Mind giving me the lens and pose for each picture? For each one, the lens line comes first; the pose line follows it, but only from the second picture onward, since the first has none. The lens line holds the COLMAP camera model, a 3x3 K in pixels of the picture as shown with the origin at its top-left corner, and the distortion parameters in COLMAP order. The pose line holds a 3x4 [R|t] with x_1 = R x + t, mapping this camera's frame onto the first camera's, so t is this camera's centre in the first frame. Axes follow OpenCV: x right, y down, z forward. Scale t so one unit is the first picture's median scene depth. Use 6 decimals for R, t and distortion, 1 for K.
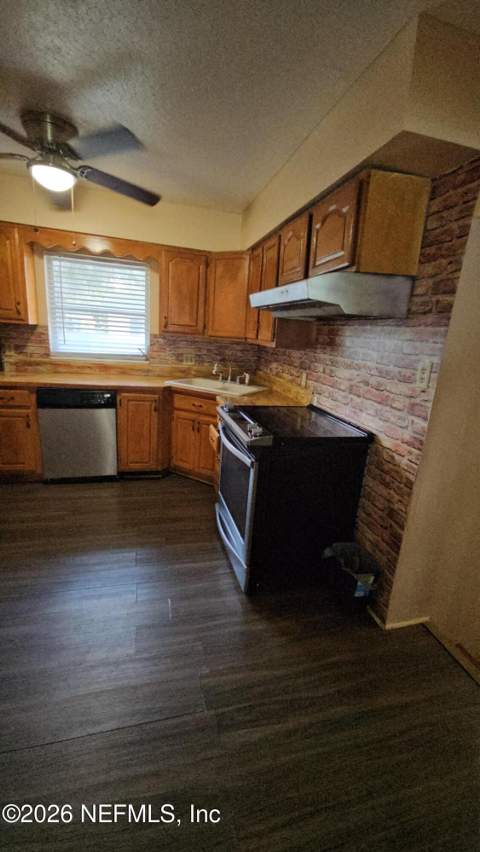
lens RADIAL K [[346.1, 0, 238.2], [0, 346.1, 424.0], [0, 0, 1]] dist [0.009655, -0.000414]
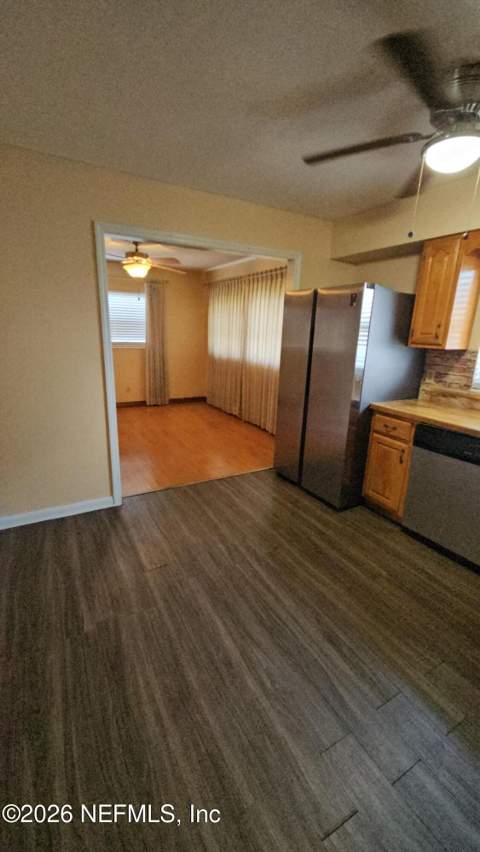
lens RADIAL K [[346.1, 0, 244.5], [0, 346.1, 426.9], [0, 0, 1]] dist [0.009655, -0.000414]
pose [[0.270662, 0.198521, -0.941983, 0.100013], [-0.262429, 0.956662, 0.126210, -0.077944], [0.926214, 0.213043, 0.311030, 0.297391]]
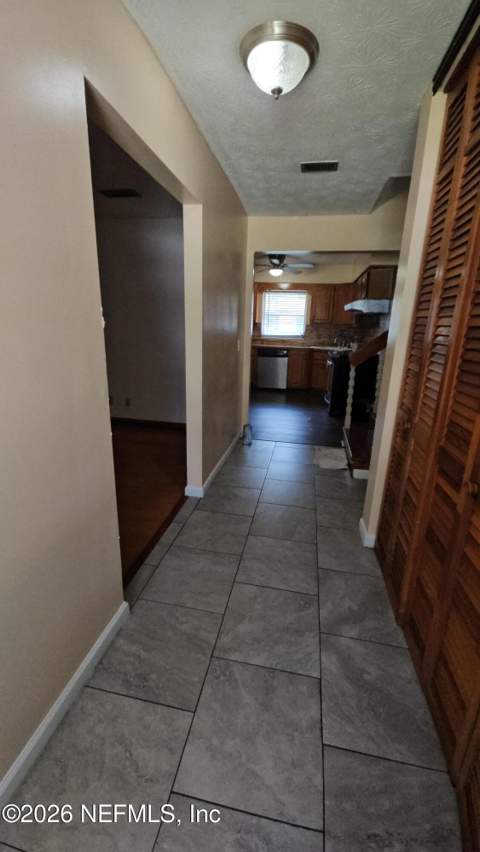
lens RADIAL K [[346.1, 0, 242.3], [0, 346.1, 416.5], [0, 0, 1]] dist [0.009655, -0.000414]
pose [[0.902723, 0.069540, -0.424565, 0.350028], [-0.076508, 0.997069, 0.000638, 0.342032], [0.423365, 0.031907, 0.905397, -1.109368]]
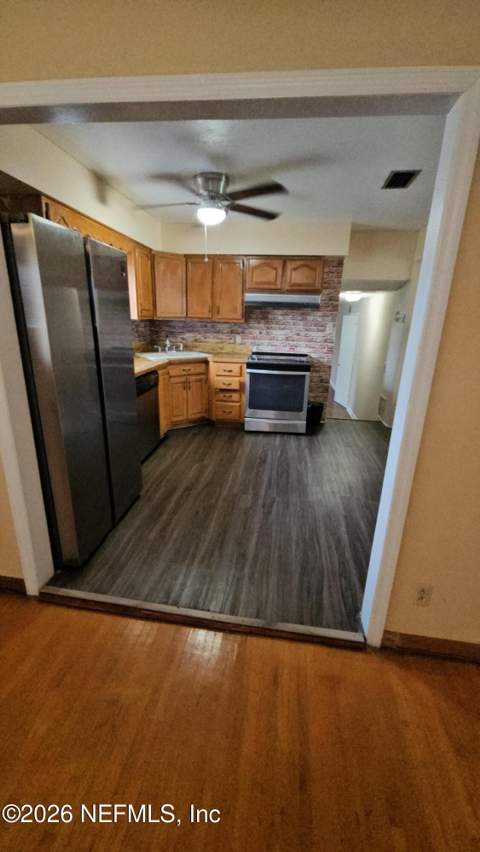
lens RADIAL K [[346.1, 0, 238.1], [0, 346.1, 421.3], [0, 0, 1]] dist [0.009655, -0.000414]
pose [[0.391925, -0.327212, 0.859841, -1.242608], [0.232891, 0.939458, 0.251356, -0.154465], [-0.890032, 0.101737, 0.444402, 0.222187]]
